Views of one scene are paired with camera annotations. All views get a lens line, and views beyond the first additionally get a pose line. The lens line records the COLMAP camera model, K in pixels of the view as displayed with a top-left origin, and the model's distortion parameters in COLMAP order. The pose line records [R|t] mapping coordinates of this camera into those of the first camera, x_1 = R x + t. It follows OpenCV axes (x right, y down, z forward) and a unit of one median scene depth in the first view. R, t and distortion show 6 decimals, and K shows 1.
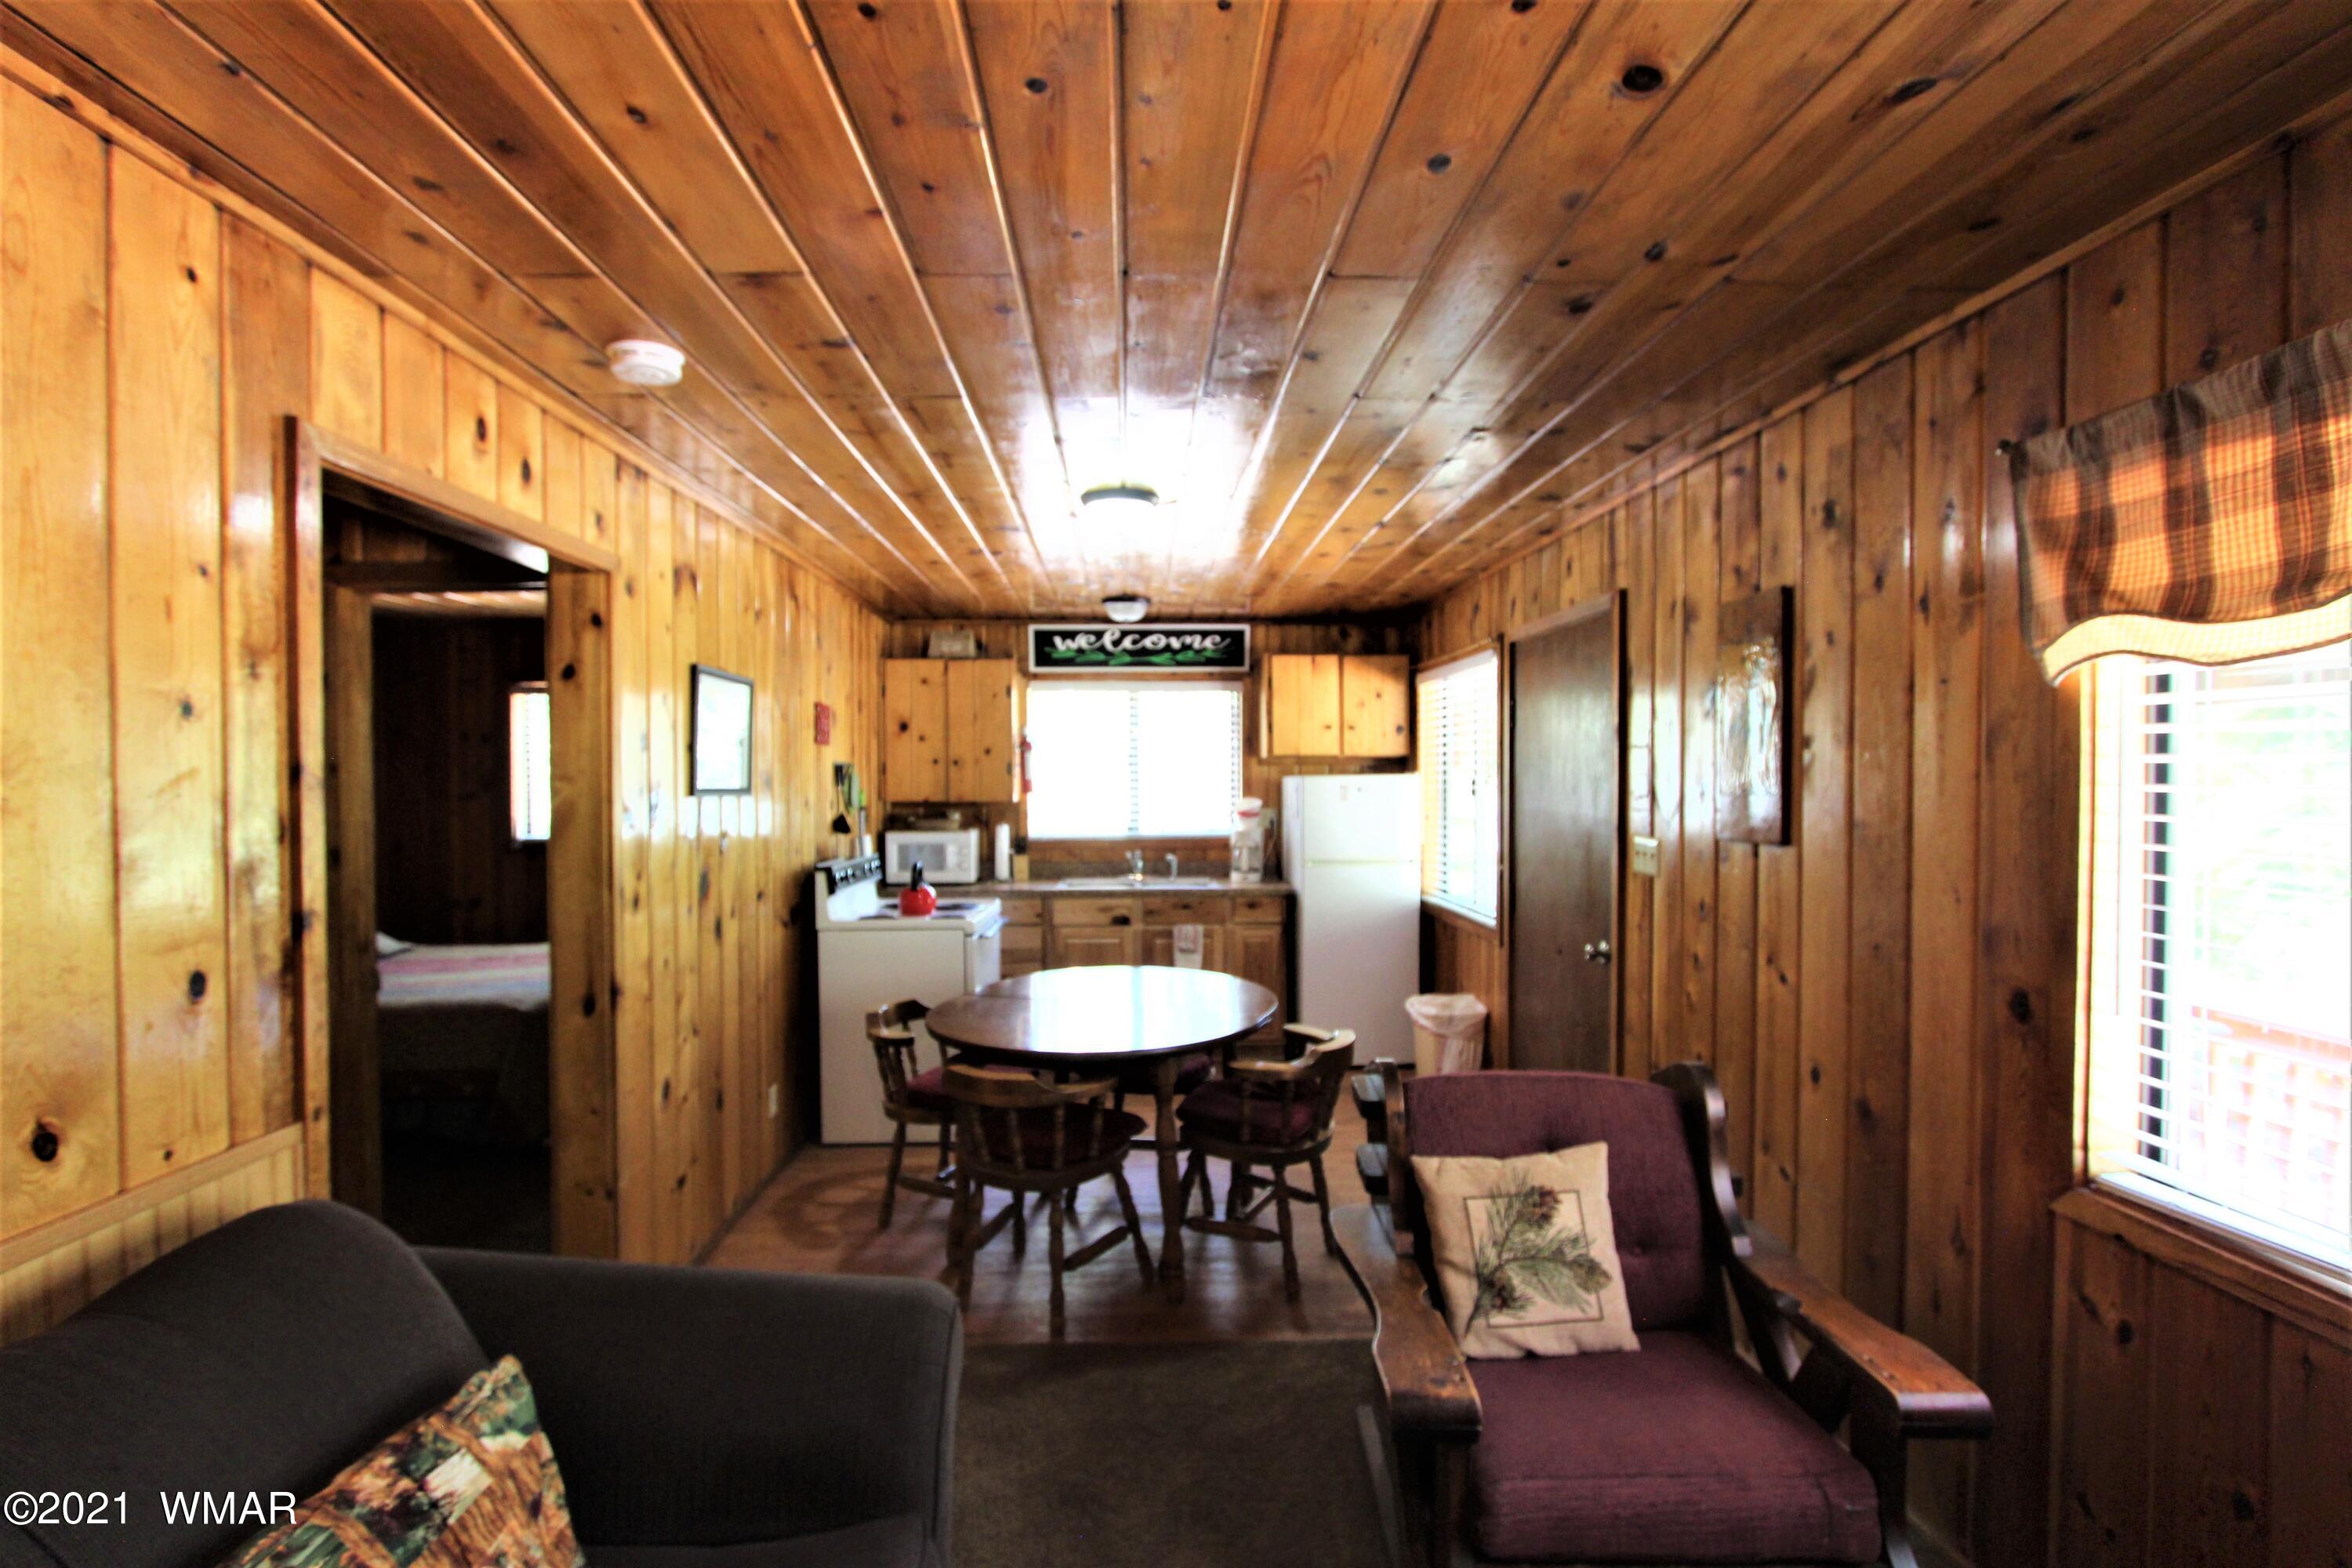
lens RADIAL K [[1145.1, 0, 1176.0], [0, 1145.1, 784.0], [0, 0, 1]] dist [-0.012891, 0.000392]
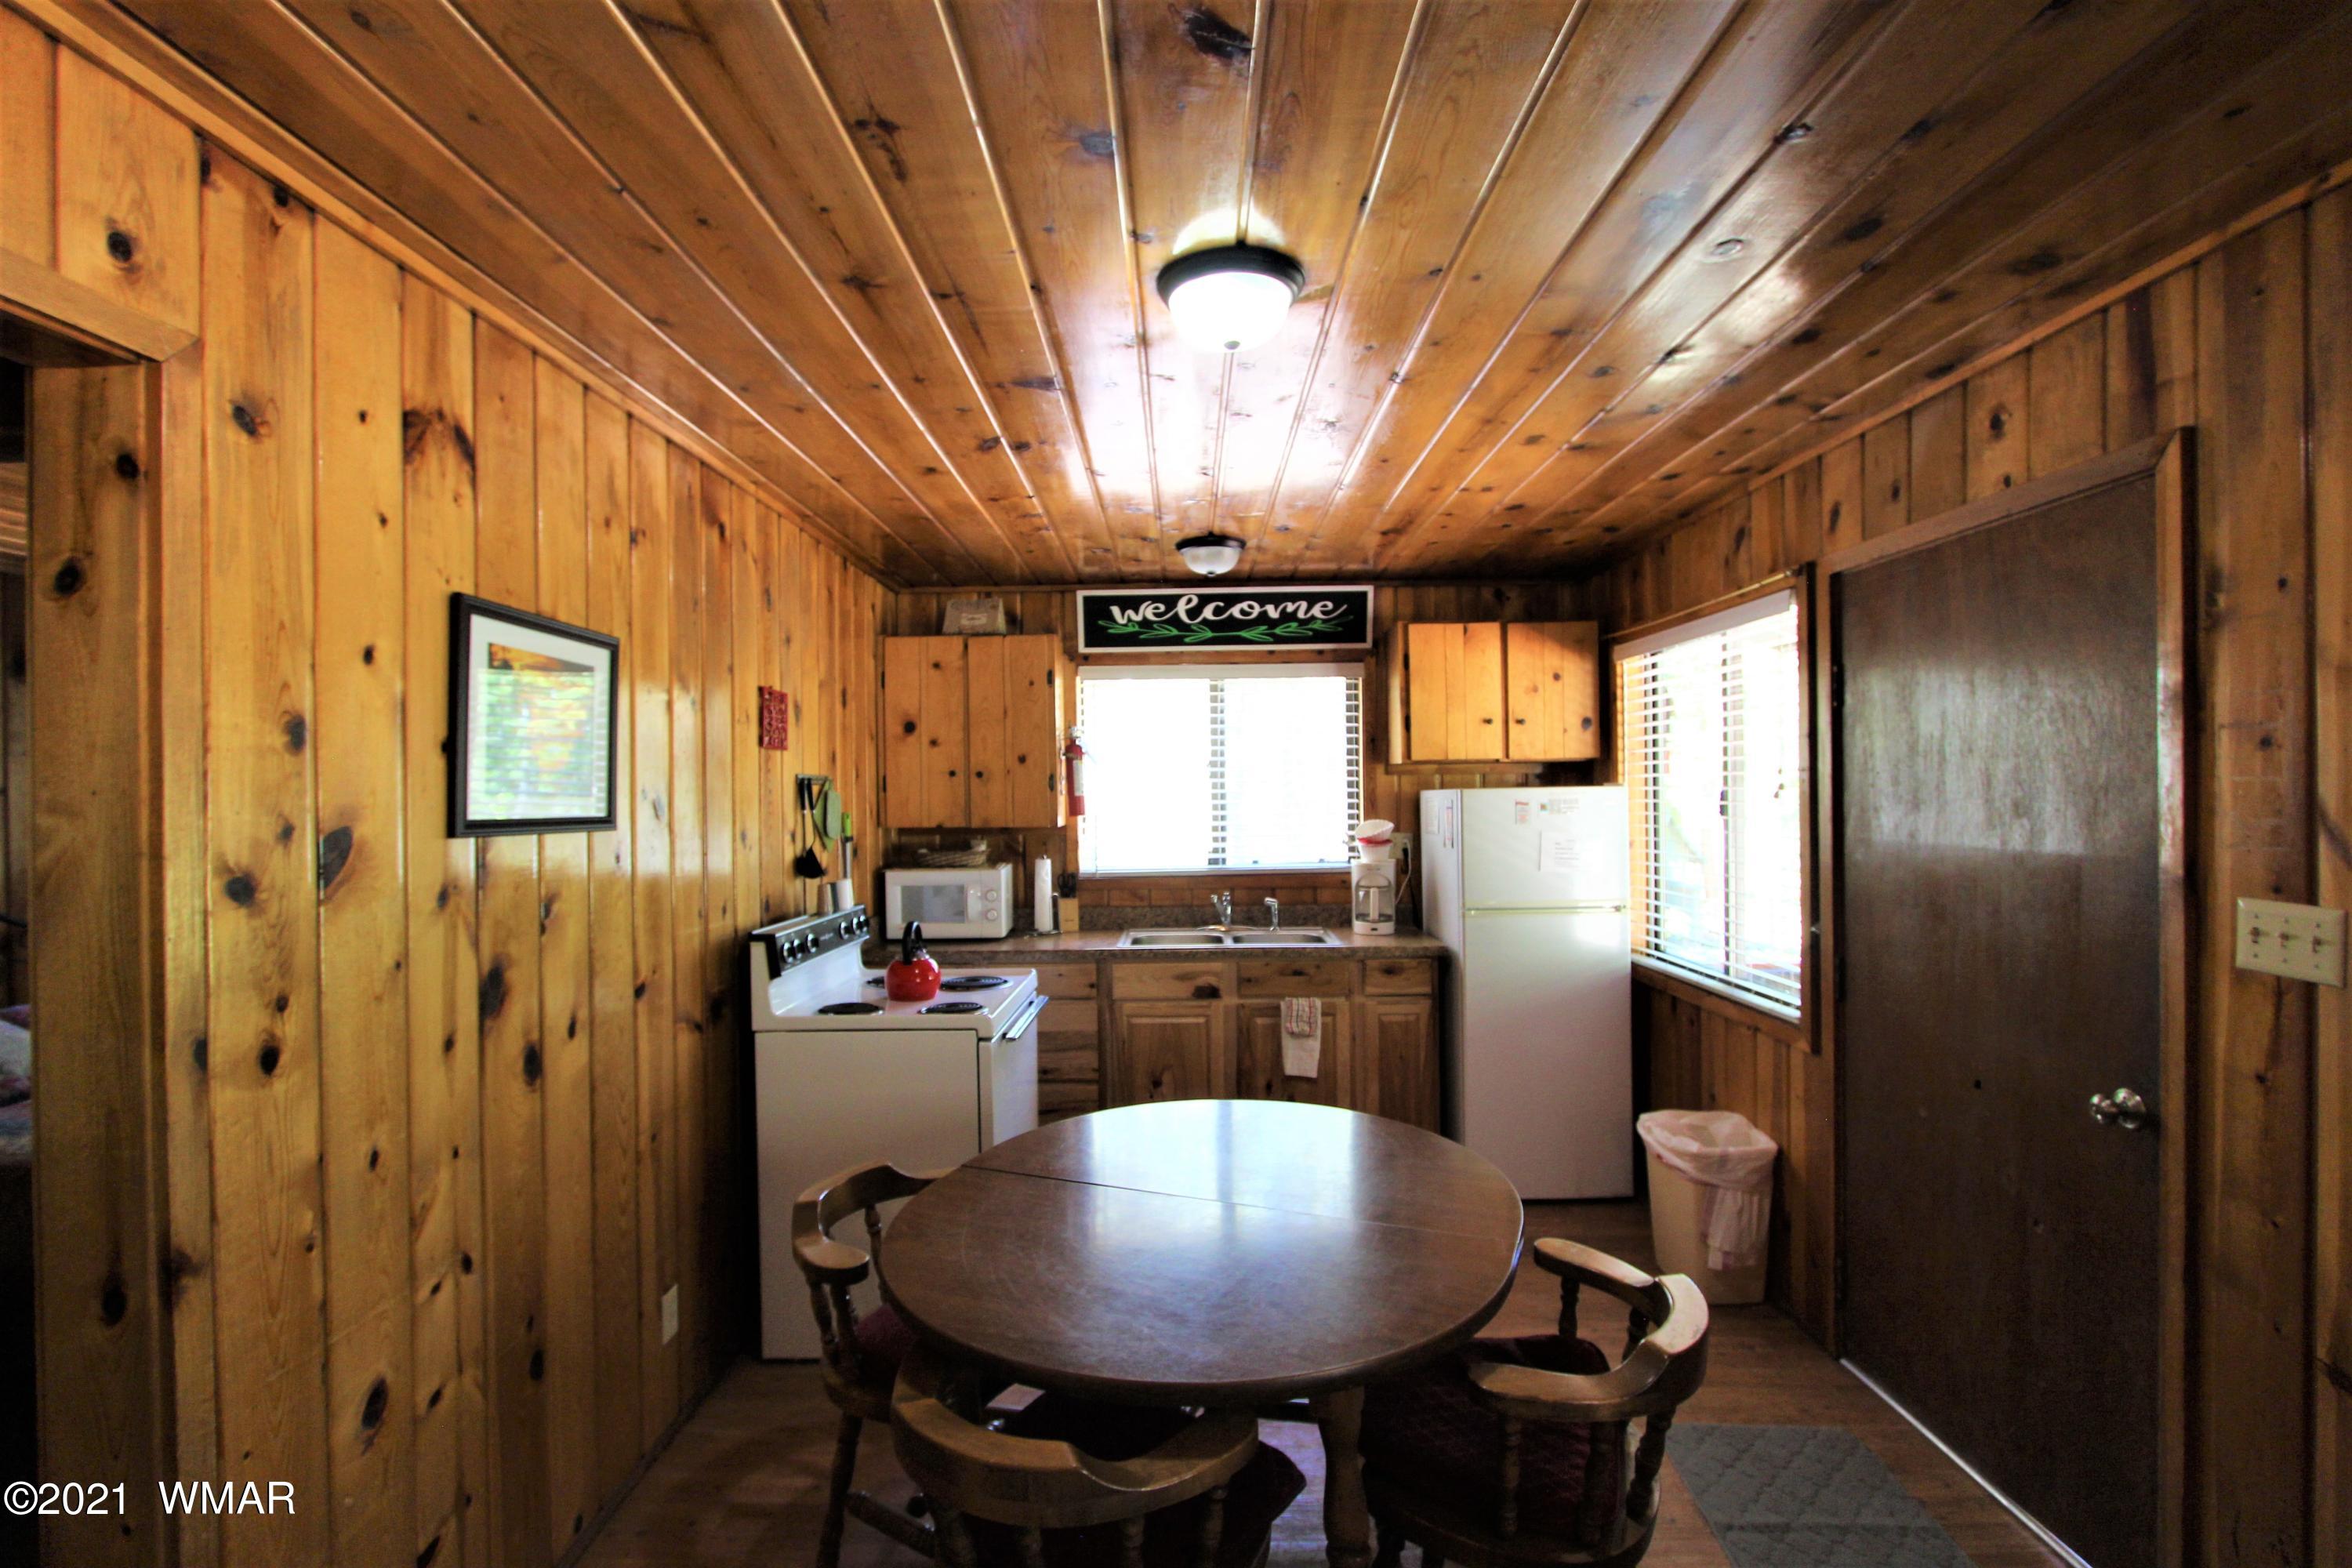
lens RADIAL K [[1138.7, 0, 1176.0], [0, 1138.7, 784.0], [0, 0, 1]] dist [-0.000697, 0.000043]
pose [[0.998776, -0.009111, -0.048614, -0.030093], [0.008532, 0.999890, -0.012105, -0.002730], [0.048719, 0.011676, 0.998744, 0.272619]]
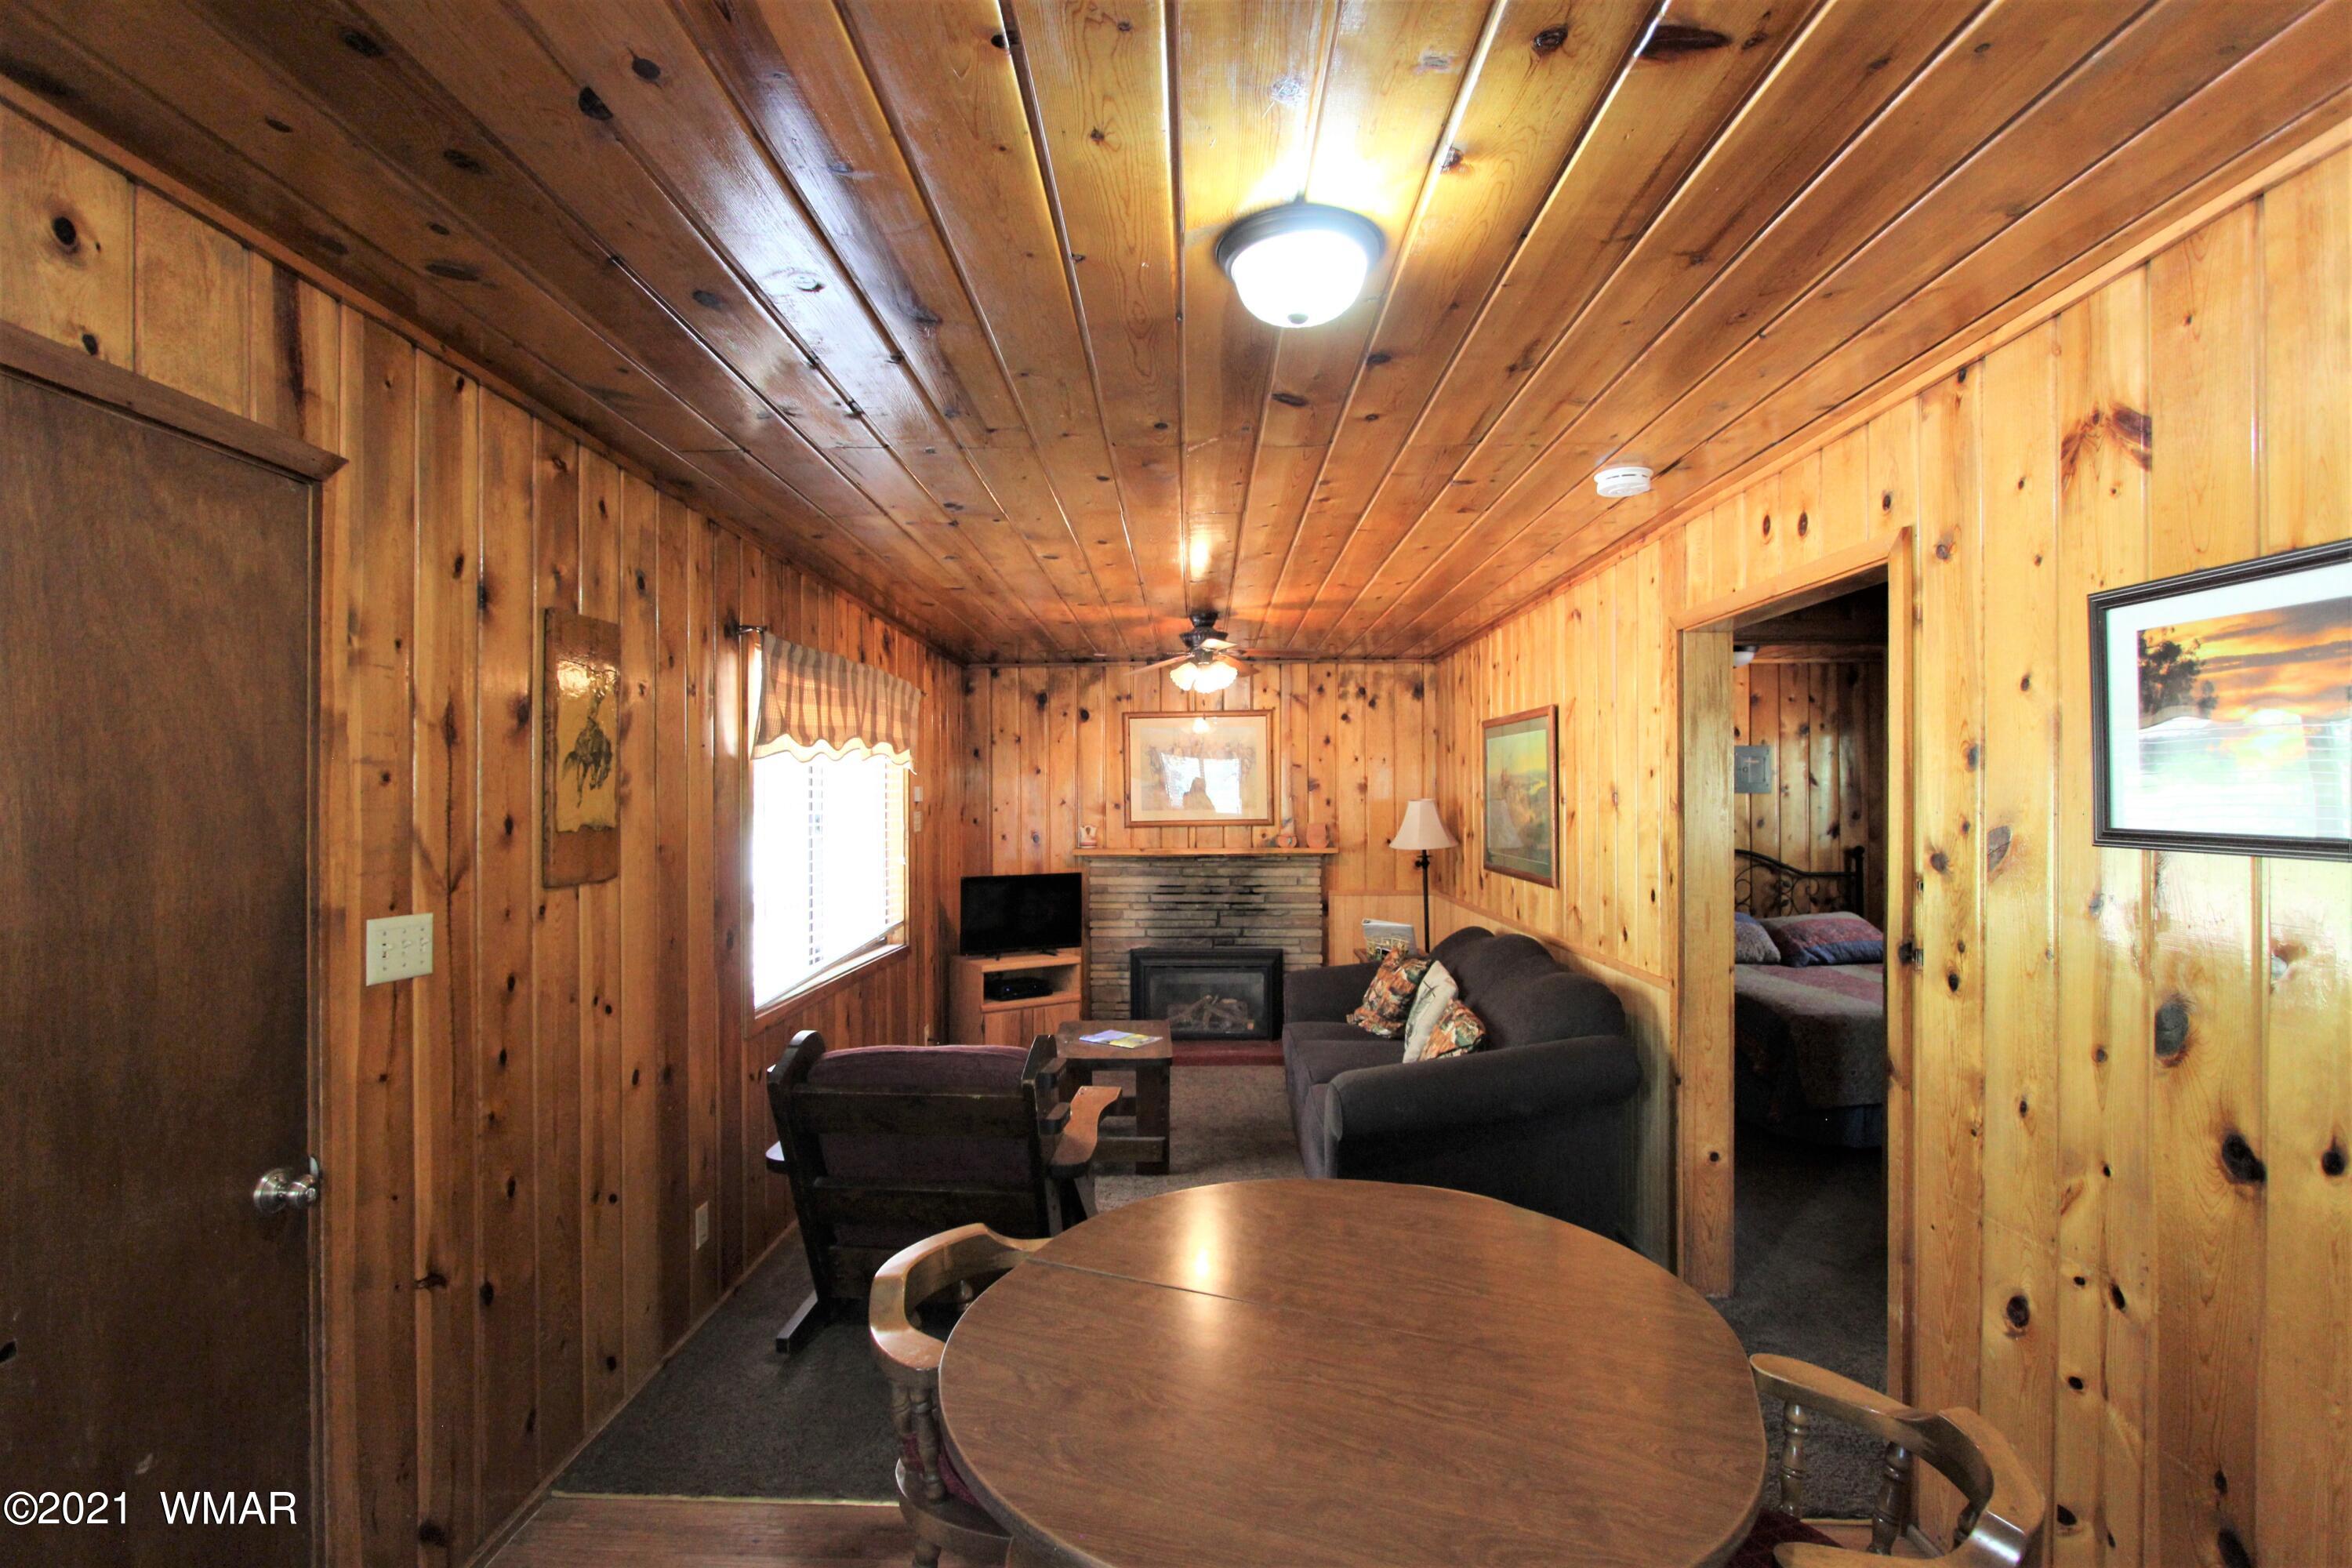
lens RADIAL K [[1145.1, 0, 1176.0], [0, 1145.1, 784.0], [0, 0, 1]] dist [-0.012891, 0.000392]
pose [[-0.998552, 0.005953, 0.053457, -0.012493], [0.005681, 0.999970, -0.005238, -0.010023], [-0.053487, -0.004927, -0.998556, 0.897102]]
